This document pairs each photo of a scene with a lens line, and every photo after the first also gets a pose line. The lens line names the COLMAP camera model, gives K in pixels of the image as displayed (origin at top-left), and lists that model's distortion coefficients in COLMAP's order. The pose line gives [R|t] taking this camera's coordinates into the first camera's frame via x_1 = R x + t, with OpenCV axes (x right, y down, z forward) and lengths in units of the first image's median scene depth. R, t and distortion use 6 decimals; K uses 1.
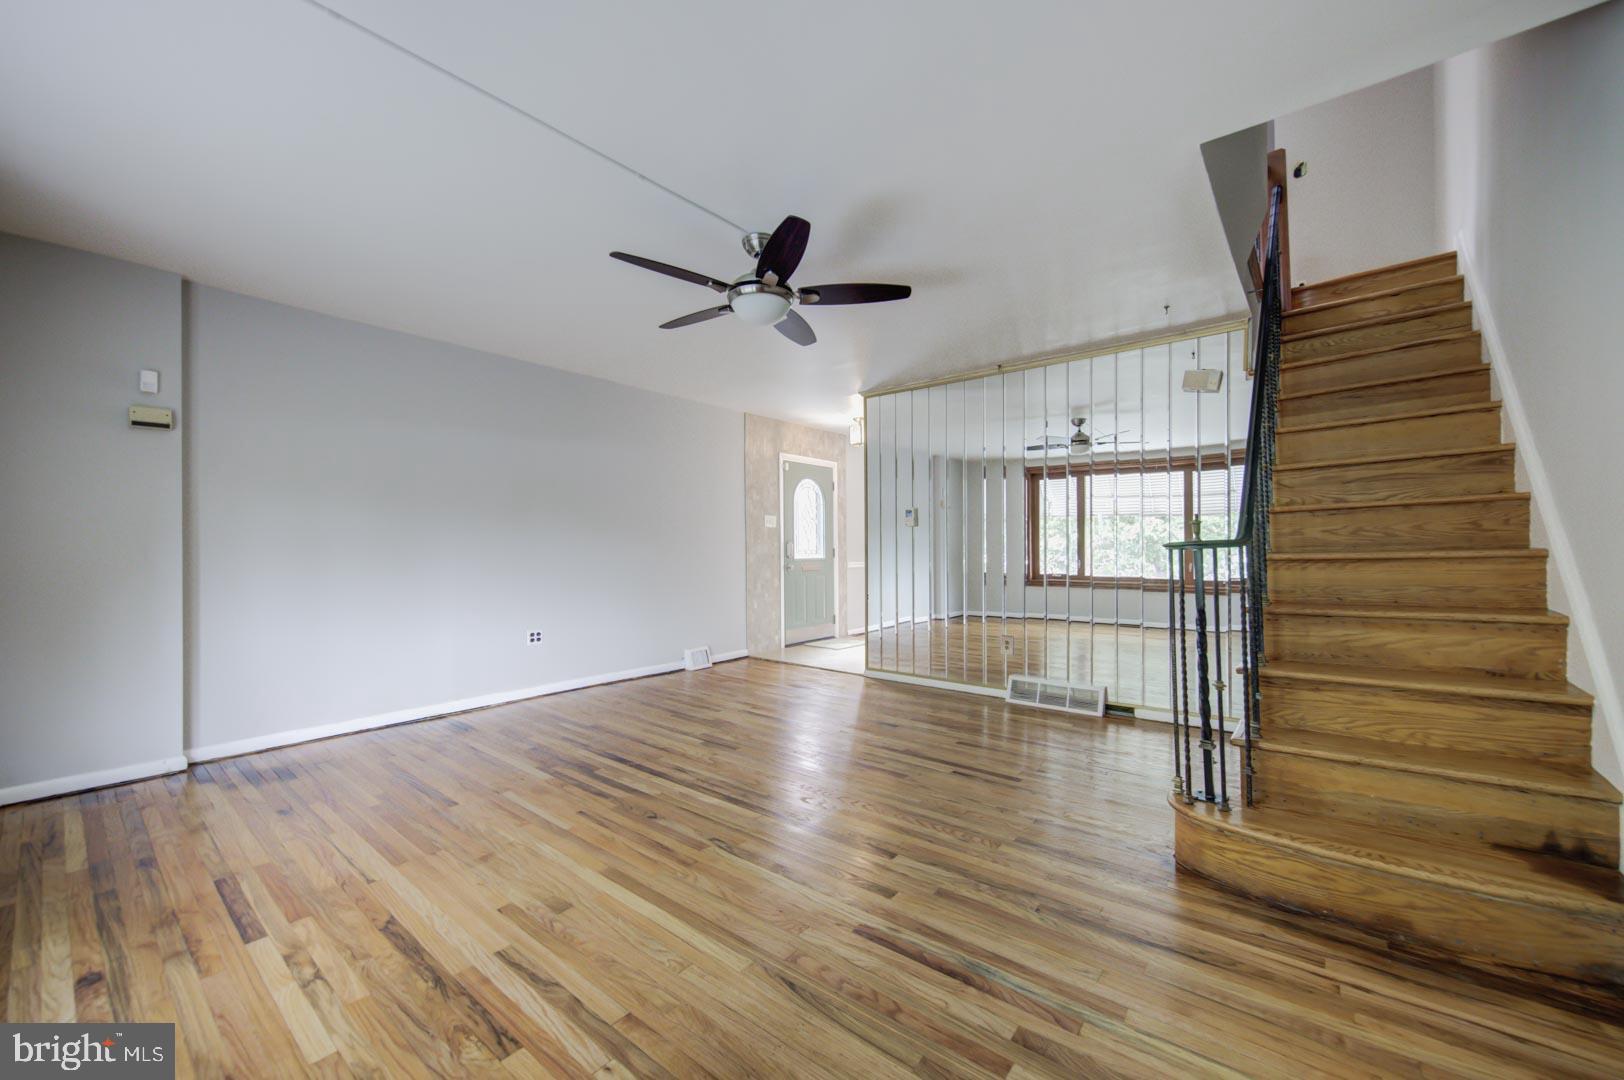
lens RADIAL K [[641.2, 0, 807.1], [0, 641.2, 546.4], [0, 0, 1]] dist [0.001687, -0.000494]
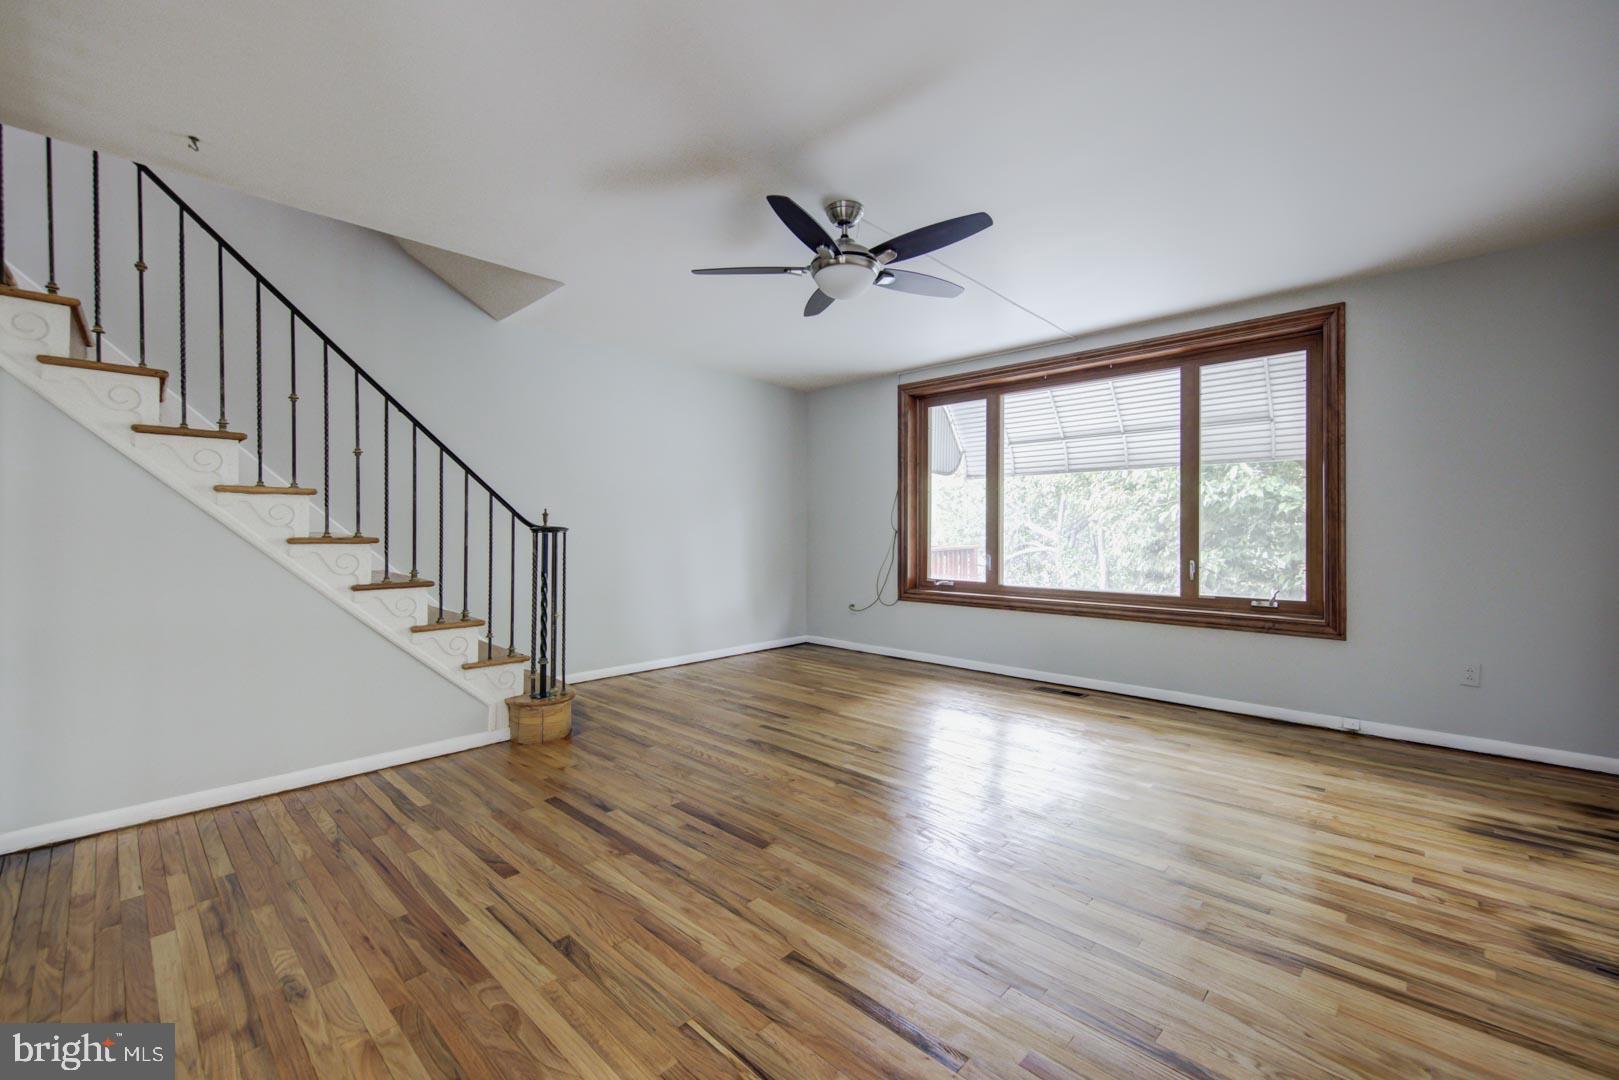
lens RADIAL K [[650.8, 0, 812.1], [0, 650.8, 534.5], [0, 0, 1]] dist [0.000875, -0.000184]
pose [[-0.998456, 0.001729, 0.055518, -0.073927], [0.002145, 0.999970, 0.007435, 0.002661], [-0.055503, 0.007543, -0.998430, 1.851635]]
